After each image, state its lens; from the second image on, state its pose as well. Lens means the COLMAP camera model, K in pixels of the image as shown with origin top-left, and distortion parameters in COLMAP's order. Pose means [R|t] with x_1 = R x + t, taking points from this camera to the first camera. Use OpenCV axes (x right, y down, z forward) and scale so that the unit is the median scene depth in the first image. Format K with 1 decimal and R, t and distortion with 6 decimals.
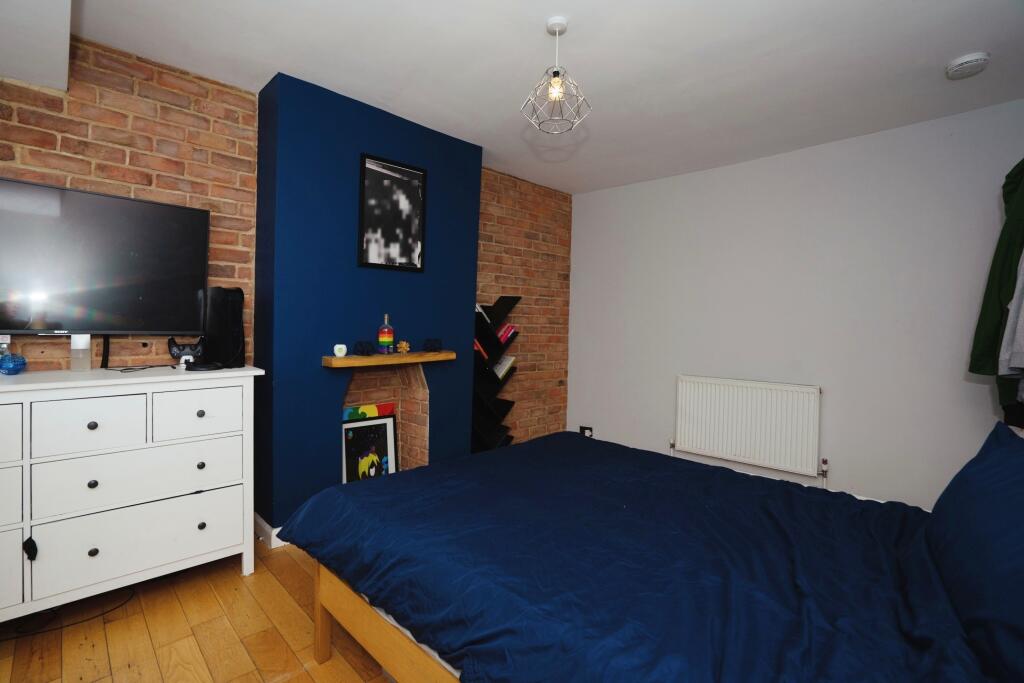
lens RADIAL K [[475.8, 0, 514.8], [0, 475.8, 334.5], [0, 0, 1]] dist [-0.054143, 0.019518]
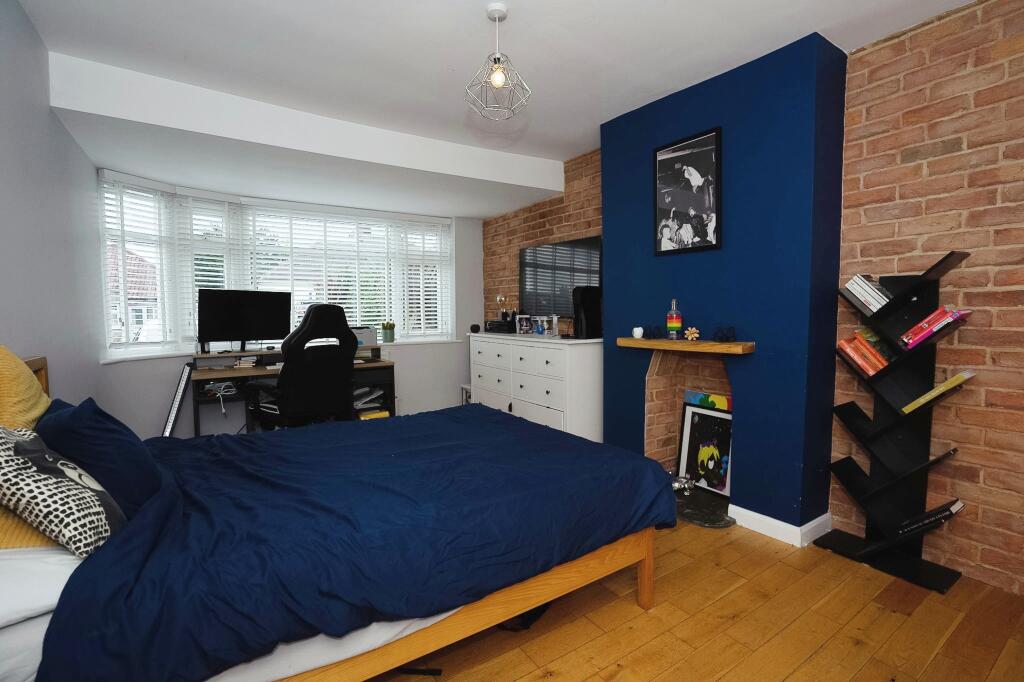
lens RADIAL K [[487.1, 0, 512.0], [0, 487.1, 341.0], [0, 0, 1]] dist [-0.001335, -0.000184]
pose [[-0.187726, 0.045816, -0.981152, 0.779708], [-0.023509, 0.998416, 0.051120, 0.000044], [0.981940, 0.032662, -0.186352, 0.833229]]
